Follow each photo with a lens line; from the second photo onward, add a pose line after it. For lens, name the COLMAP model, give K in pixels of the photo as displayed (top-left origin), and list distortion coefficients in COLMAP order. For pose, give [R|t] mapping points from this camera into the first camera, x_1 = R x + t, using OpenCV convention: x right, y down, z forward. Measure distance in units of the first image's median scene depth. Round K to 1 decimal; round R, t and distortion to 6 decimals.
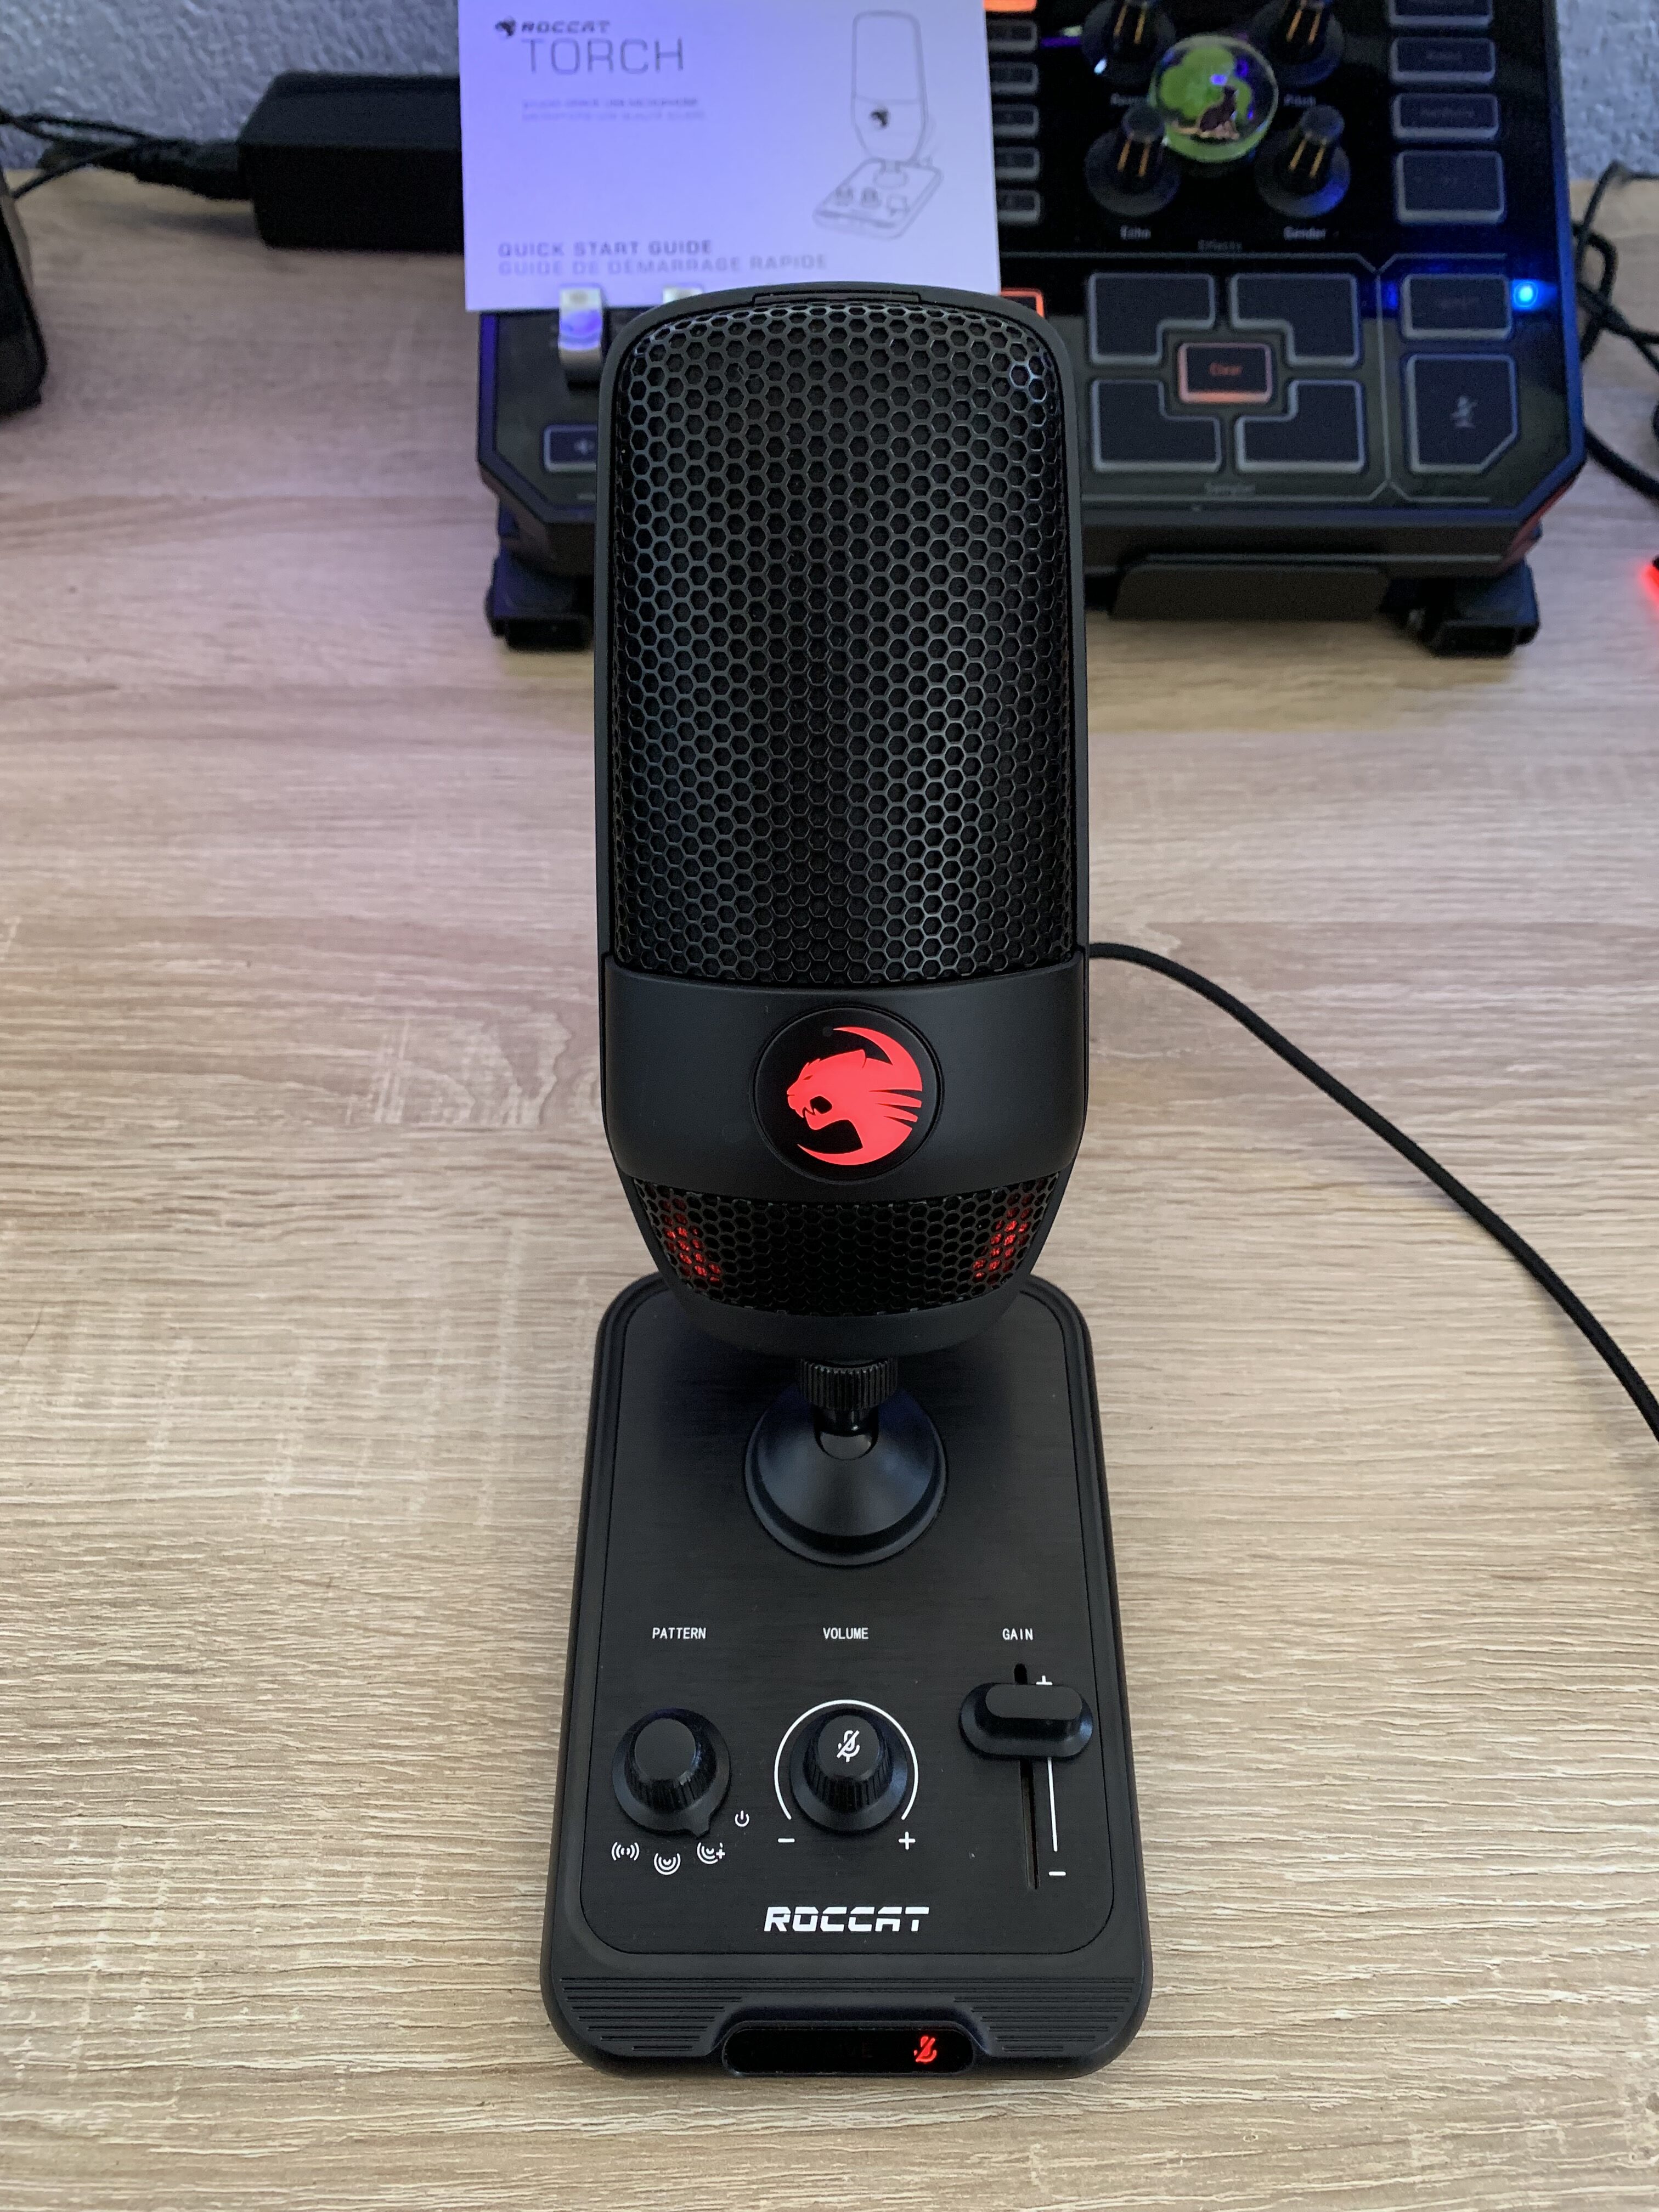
lens RADIAL K [[1849.7, 0, 838.2], [0, 1849.7, 1099.4], [0, 0, 1]] dist [-0.003037, 0.024818]
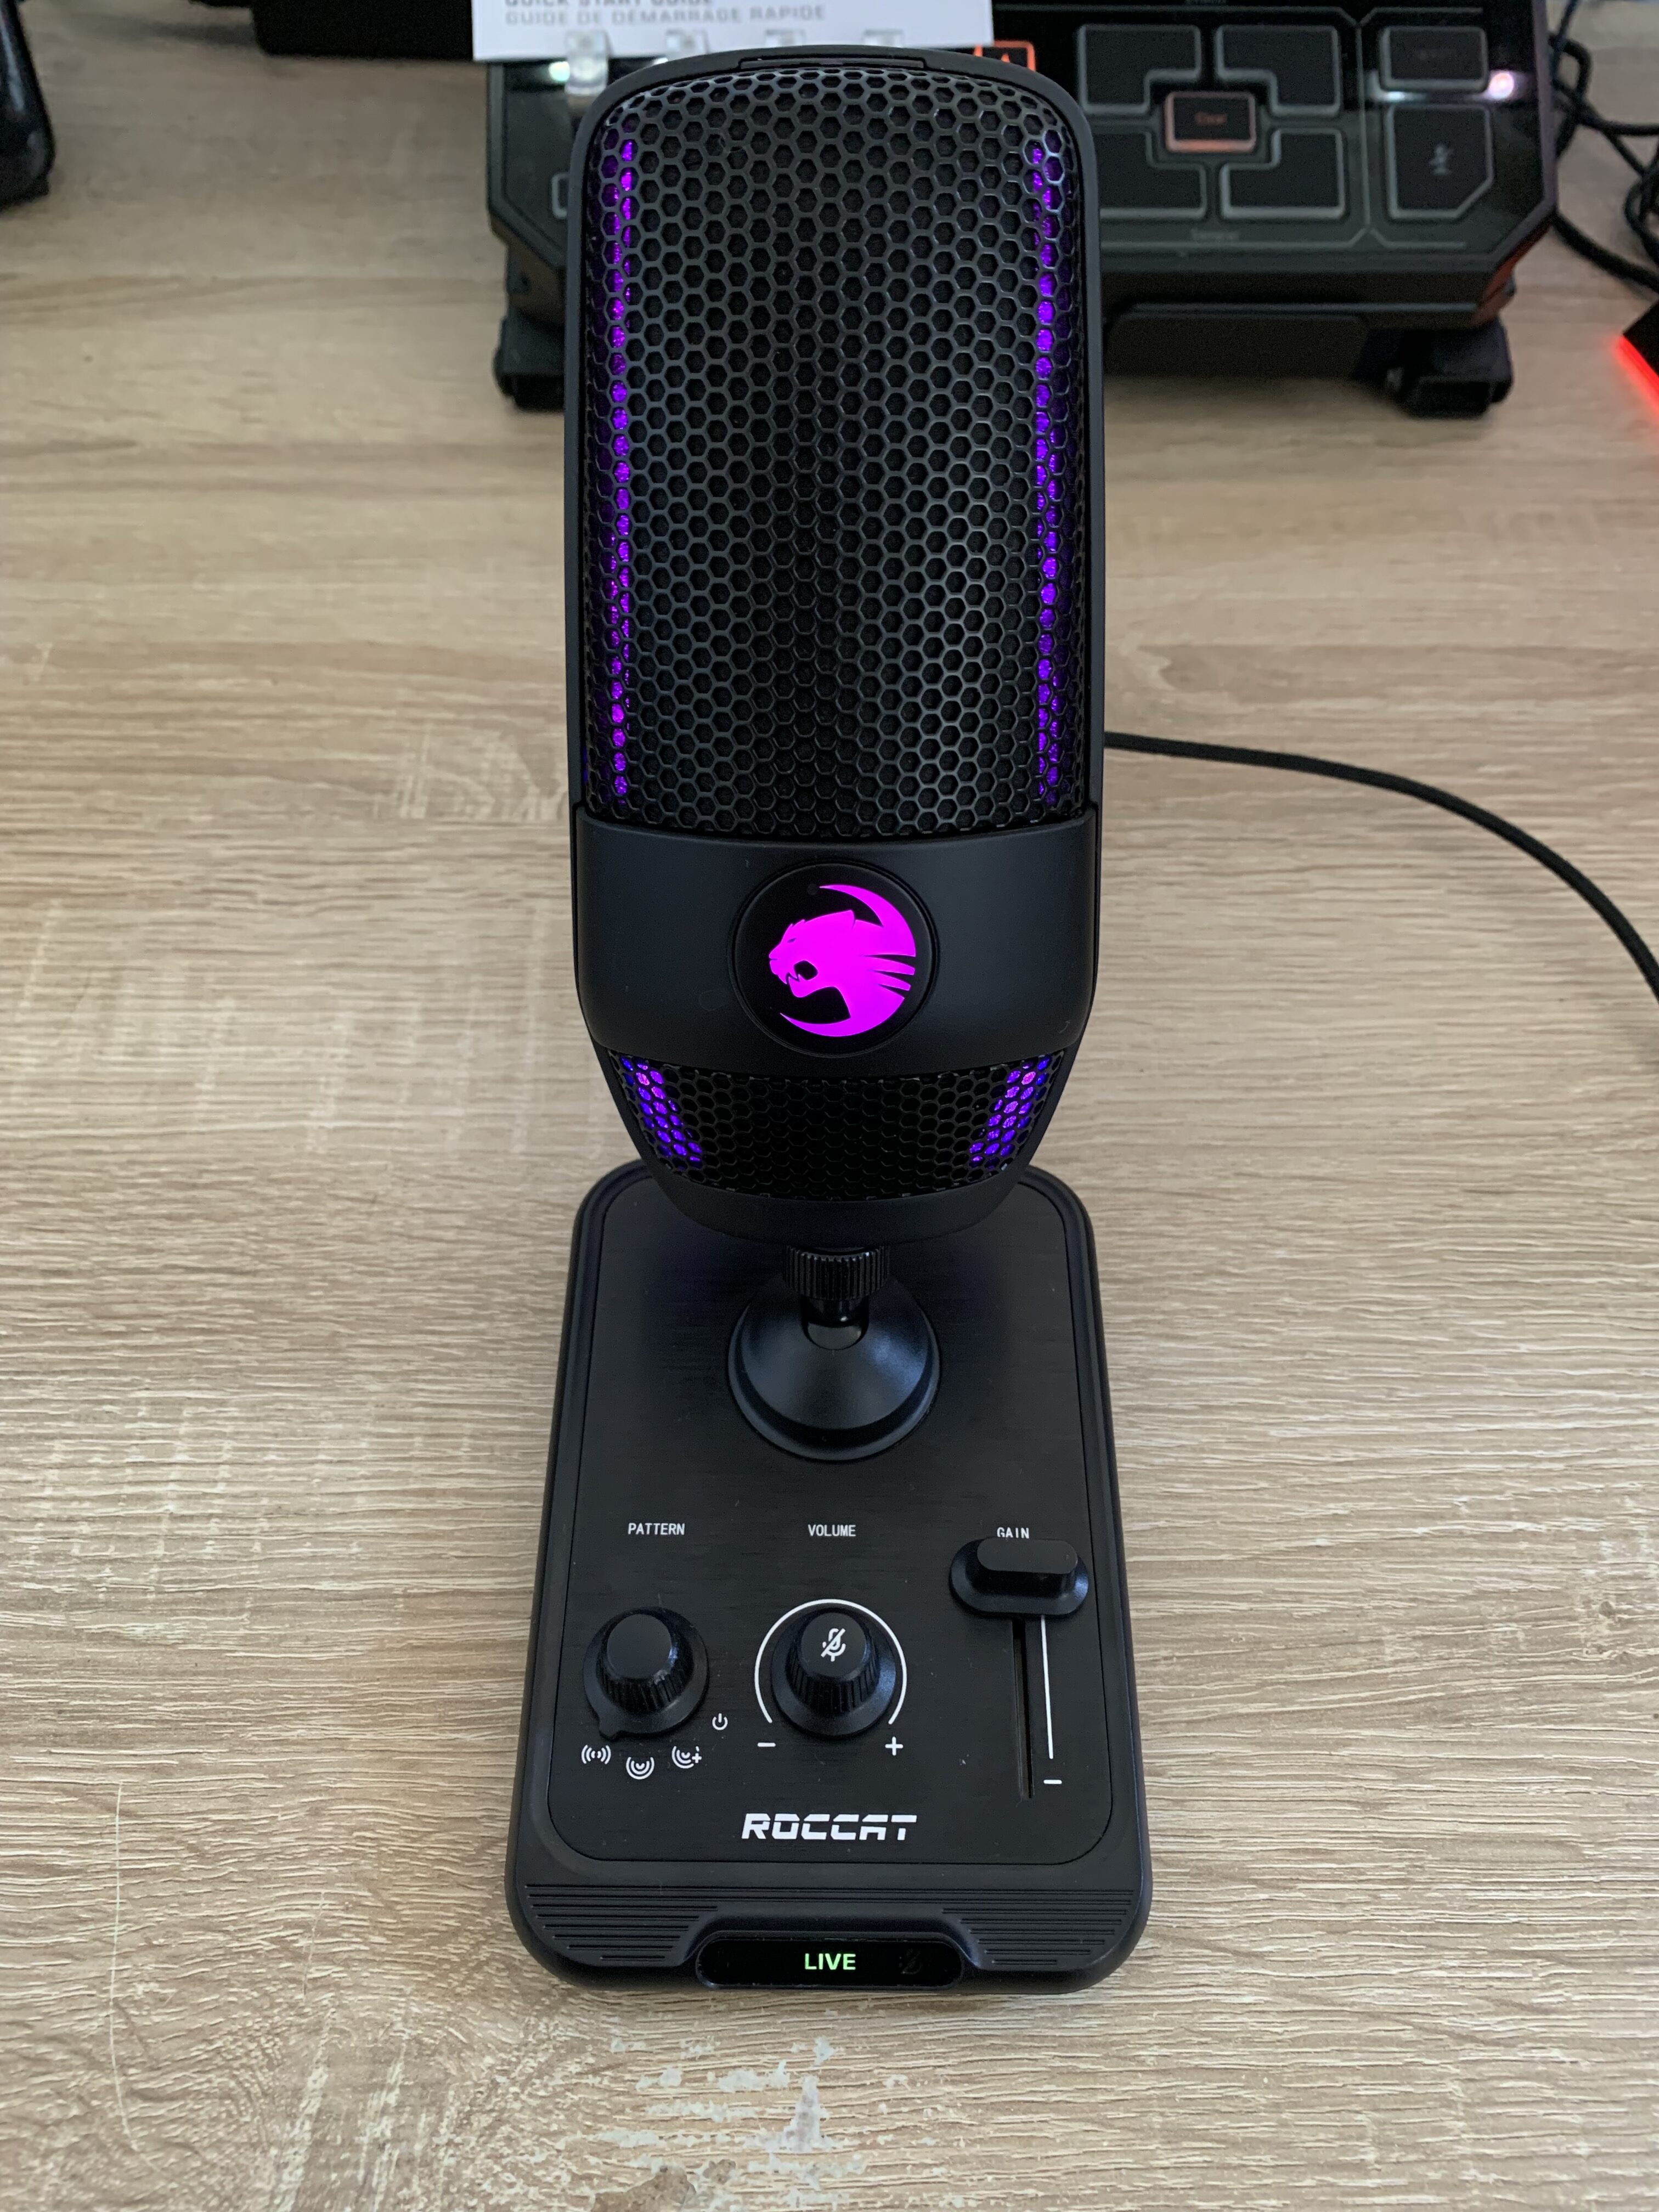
lens RADIAL K [[1849.7, 0, 838.2], [0, 1849.7, 1099.4], [0, 0, 1]] dist [-0.003037, 0.024818]
pose [[0.999925, -0.005608, 0.010895, -0.018391], [0.005352, 0.999711, 0.023418, 0.176466], [-0.011024, -0.023358, 0.999666, -0.062364]]
